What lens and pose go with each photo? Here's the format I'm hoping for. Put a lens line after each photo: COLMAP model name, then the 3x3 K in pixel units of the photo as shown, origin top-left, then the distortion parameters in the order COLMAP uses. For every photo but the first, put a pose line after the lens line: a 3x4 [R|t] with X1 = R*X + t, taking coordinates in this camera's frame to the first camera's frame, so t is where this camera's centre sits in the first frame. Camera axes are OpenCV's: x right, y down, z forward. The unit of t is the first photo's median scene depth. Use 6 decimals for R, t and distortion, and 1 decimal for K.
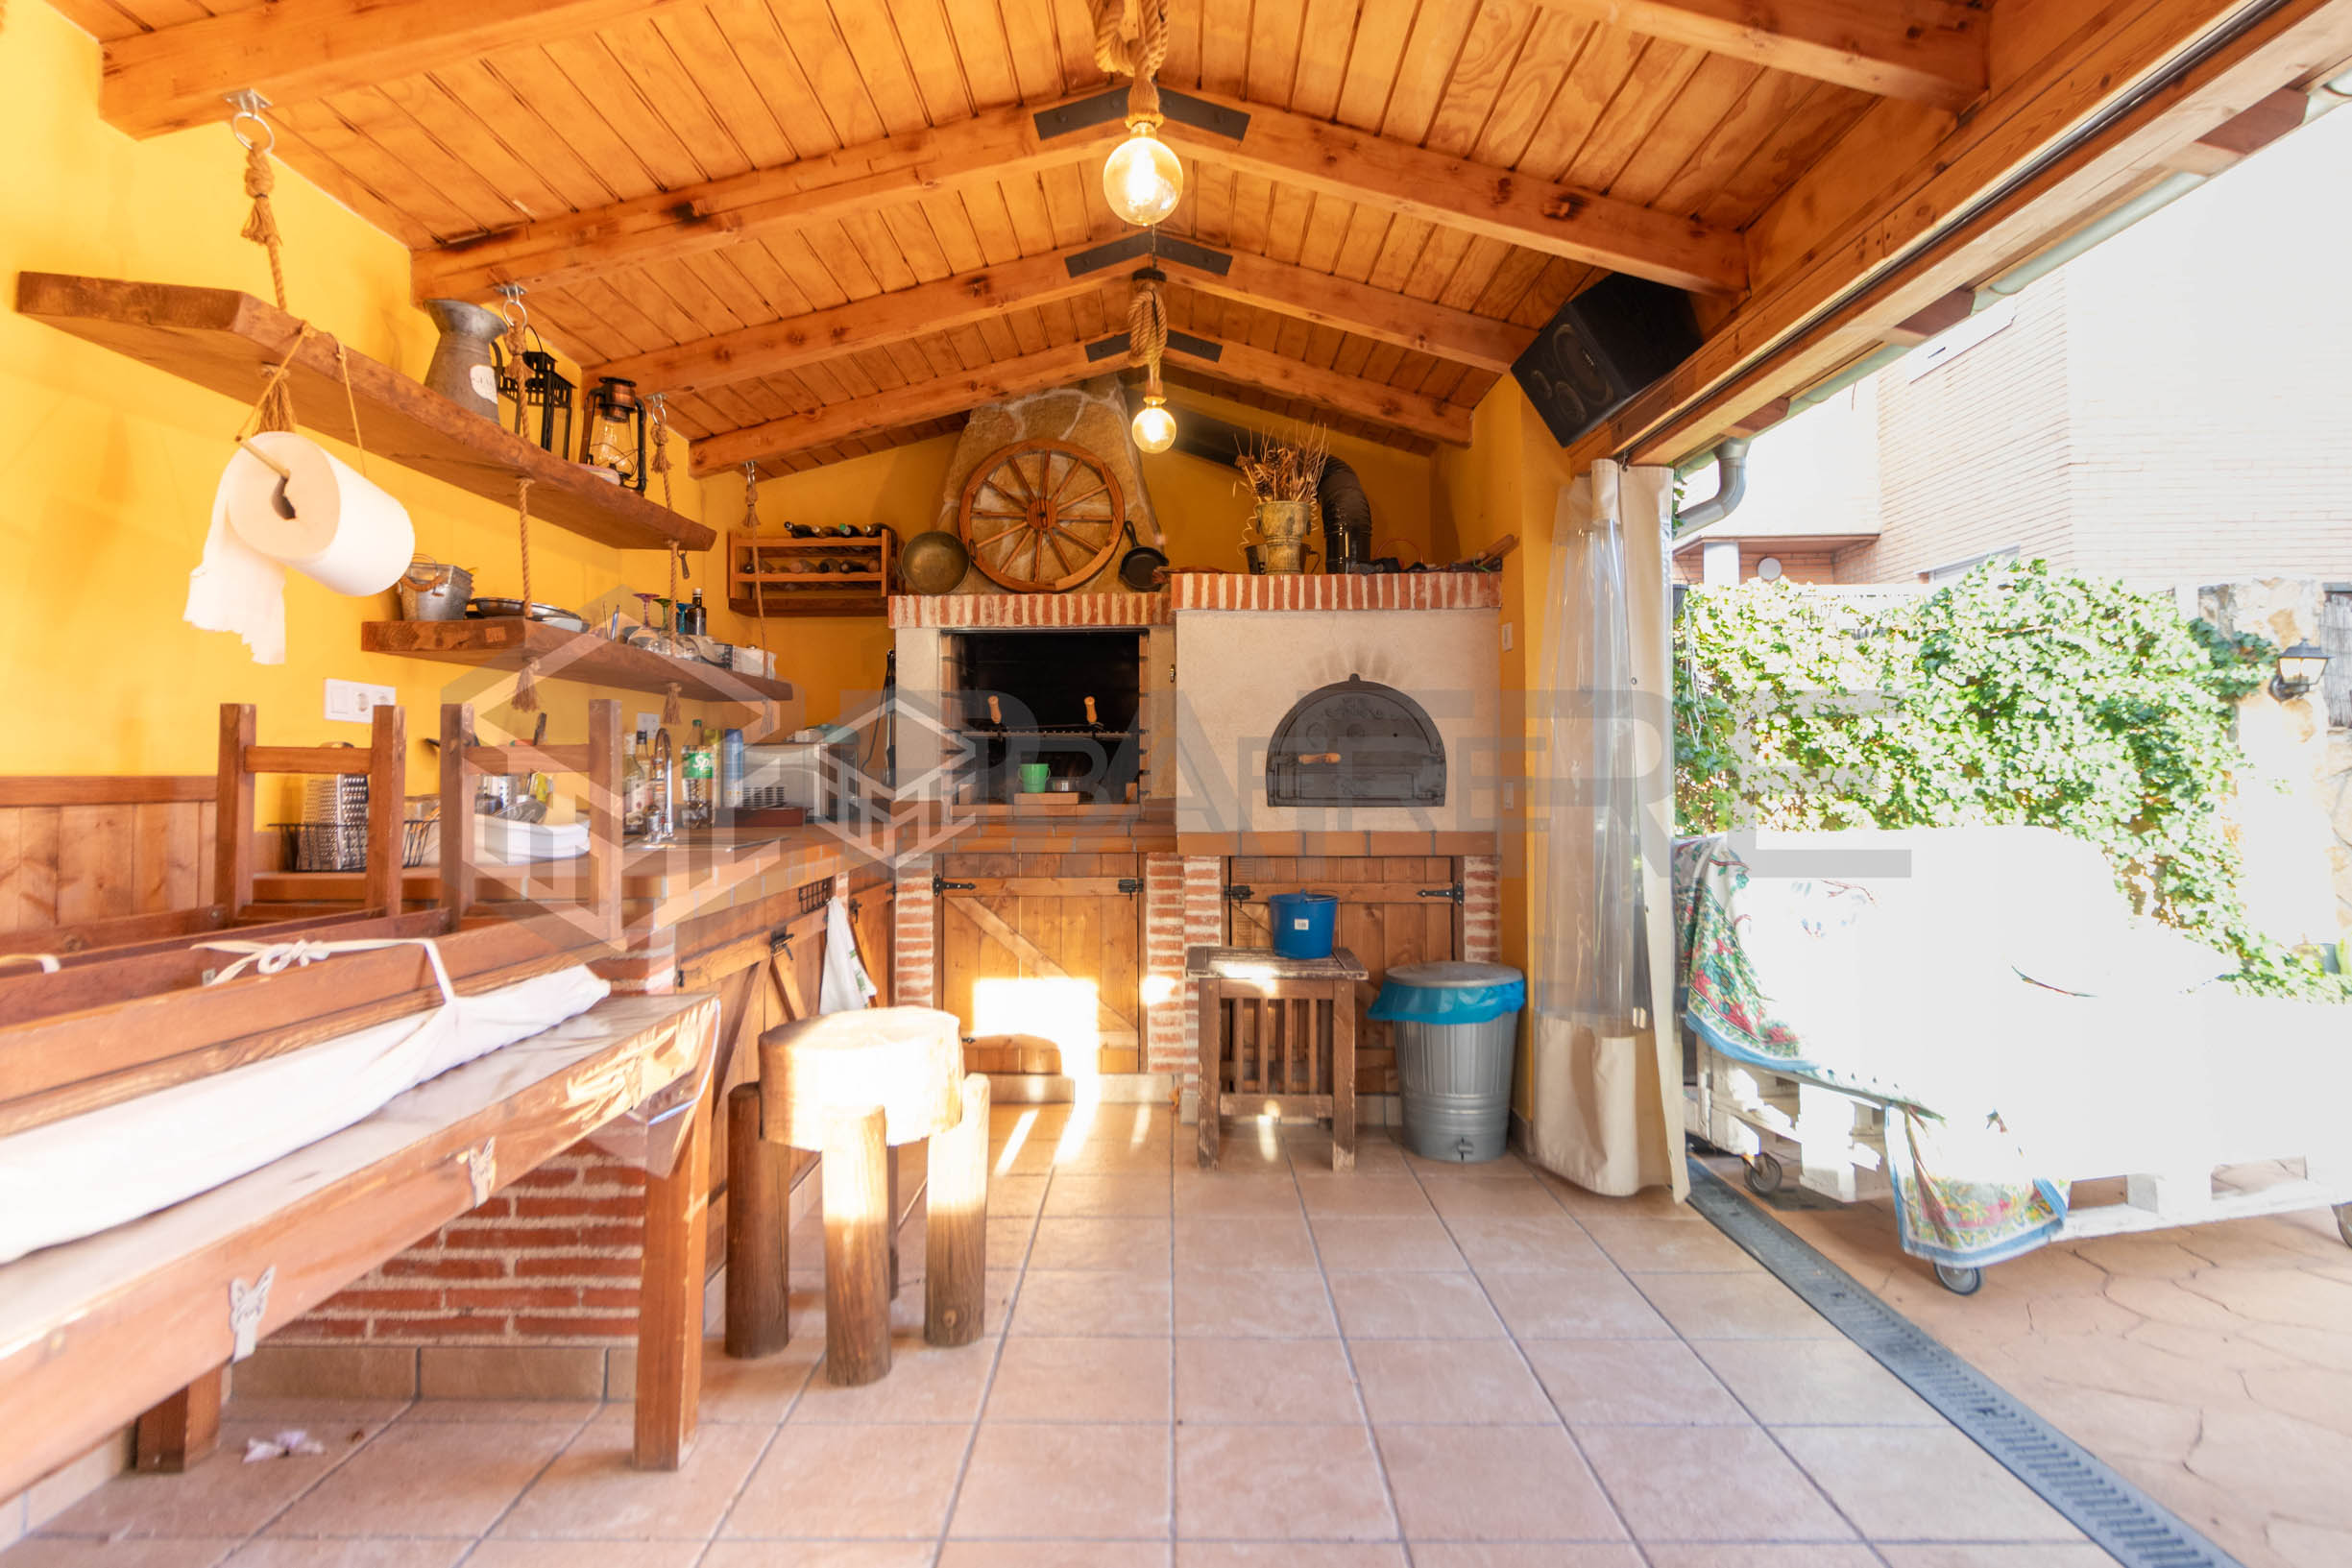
lens RADIAL K [[1274.7, 0, 1181.0], [0, 1274.7, 766.4], [0, 0, 1]] dist [0.004400, 0.001252]
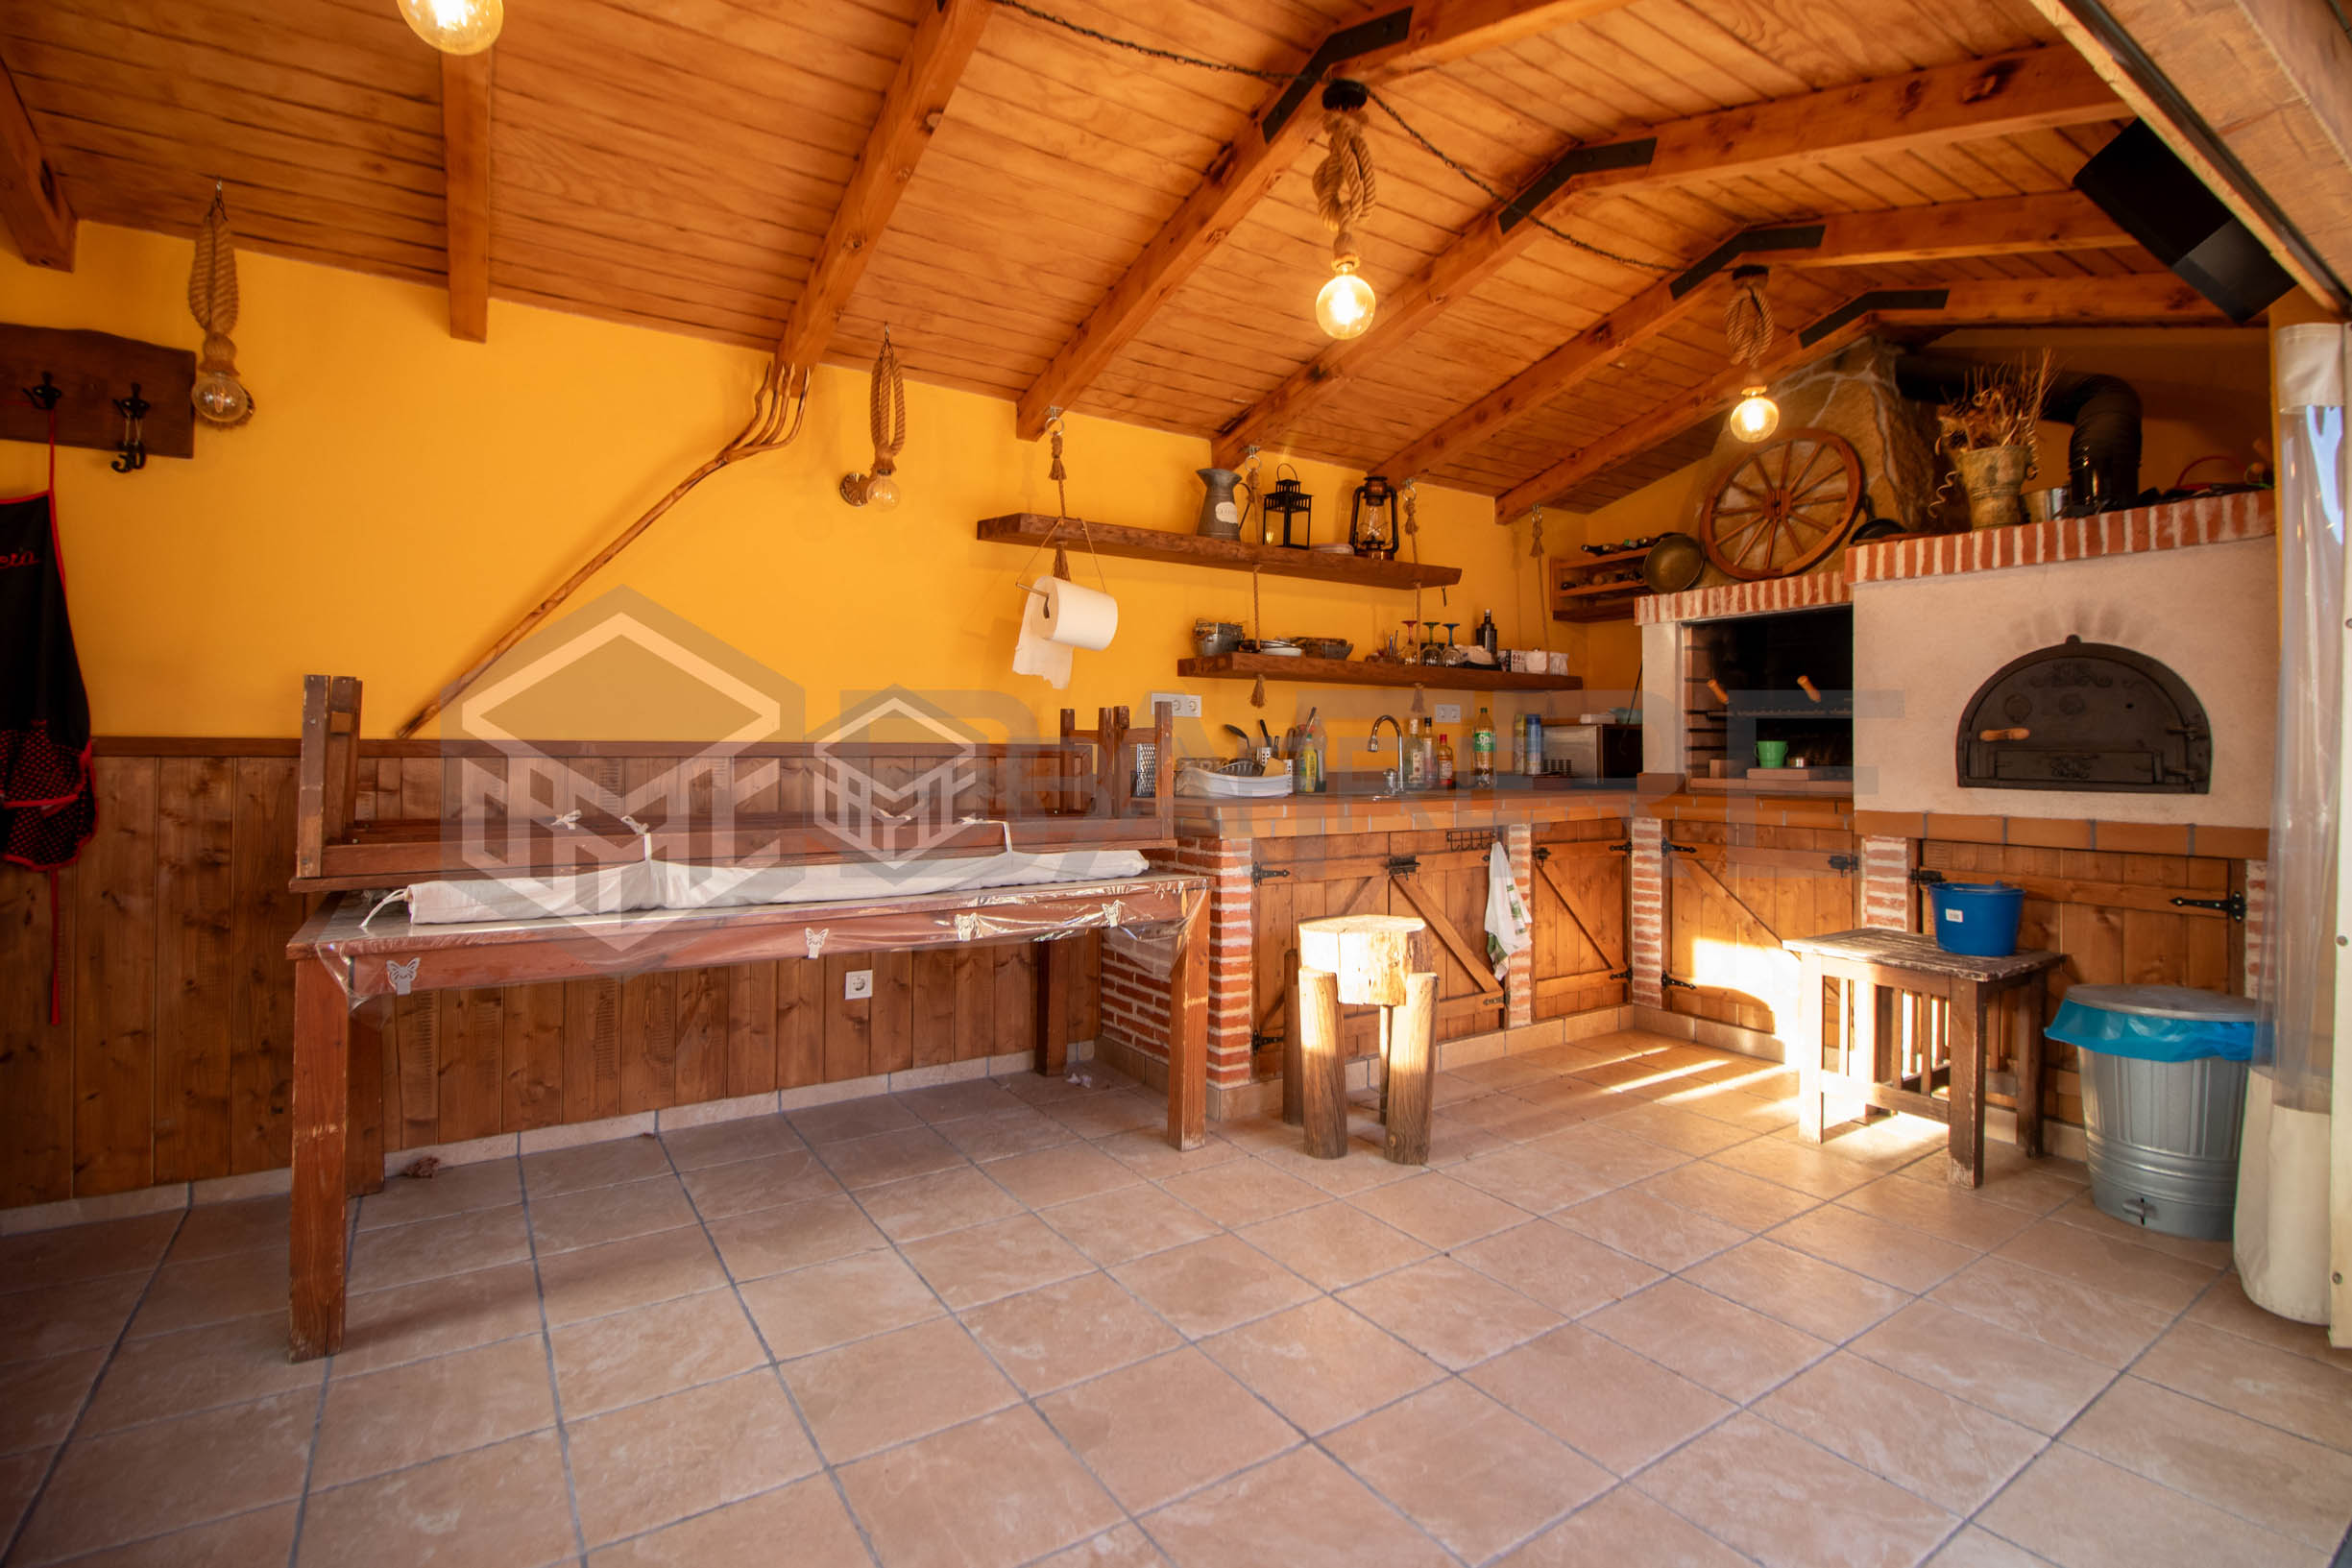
lens RADIAL K [[1089.8, 0, 1171.3], [0, 1089.8, 774.4], [0, 0, 1]] dist [-0.022081, -0.001533]
pose [[0.547536, 0.024572, -0.836421, 0.403303], [-0.004308, 0.999638, 0.026546, 0.004297], [0.836771, -0.010932, 0.547444, 0.100235]]
